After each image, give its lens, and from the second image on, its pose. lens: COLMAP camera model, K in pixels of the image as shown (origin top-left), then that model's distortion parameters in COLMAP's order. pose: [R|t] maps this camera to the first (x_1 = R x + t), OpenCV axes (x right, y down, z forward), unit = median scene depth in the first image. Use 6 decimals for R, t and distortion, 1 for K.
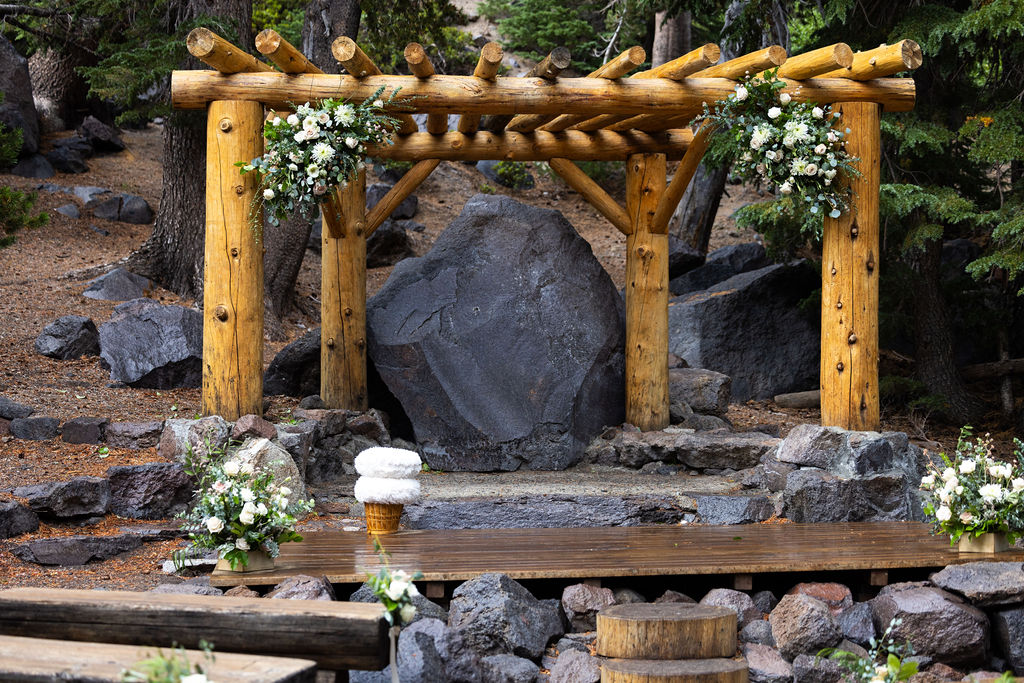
lens RADIAL K [[2123.8, 0, 512.9], [0, 2123.8, 343.0], [0, 0, 1]] dist [-0.034992, 0.000000]
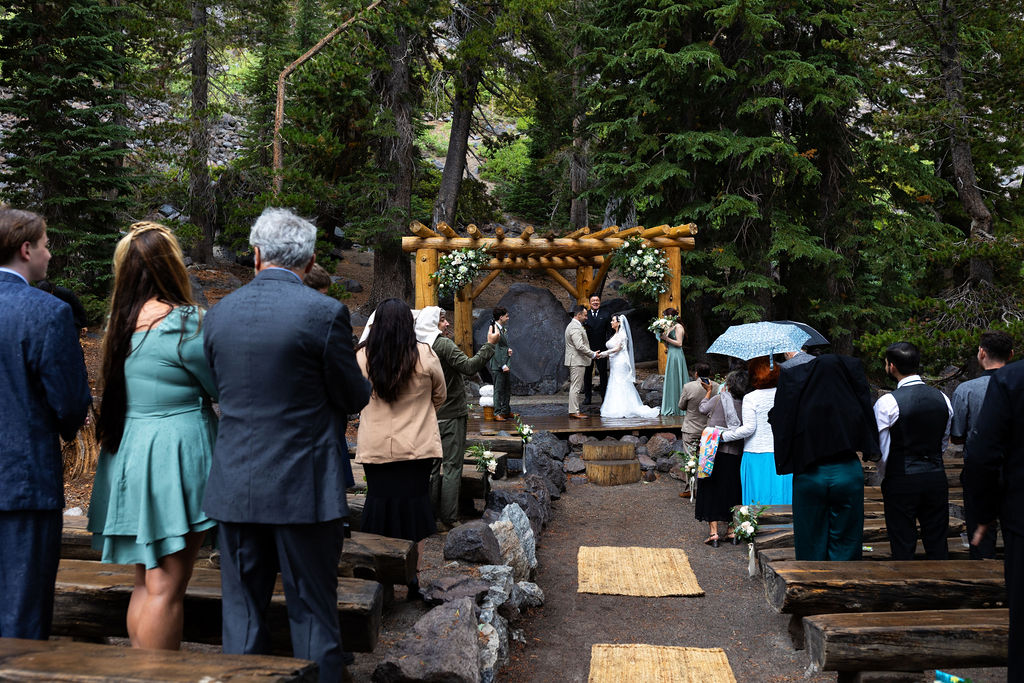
lens RADIAL K [[1017.2, 0, 509.9], [0, 1017.2, 340.6], [0, 0, 1]] dist [0.004830, 0.000000]
pose [[0.999751, -0.009331, 0.020266, -0.057621], [0.009327, 0.999956, 0.000311, -0.004222], [-0.020268, -0.000122, 0.999795, -0.214890]]
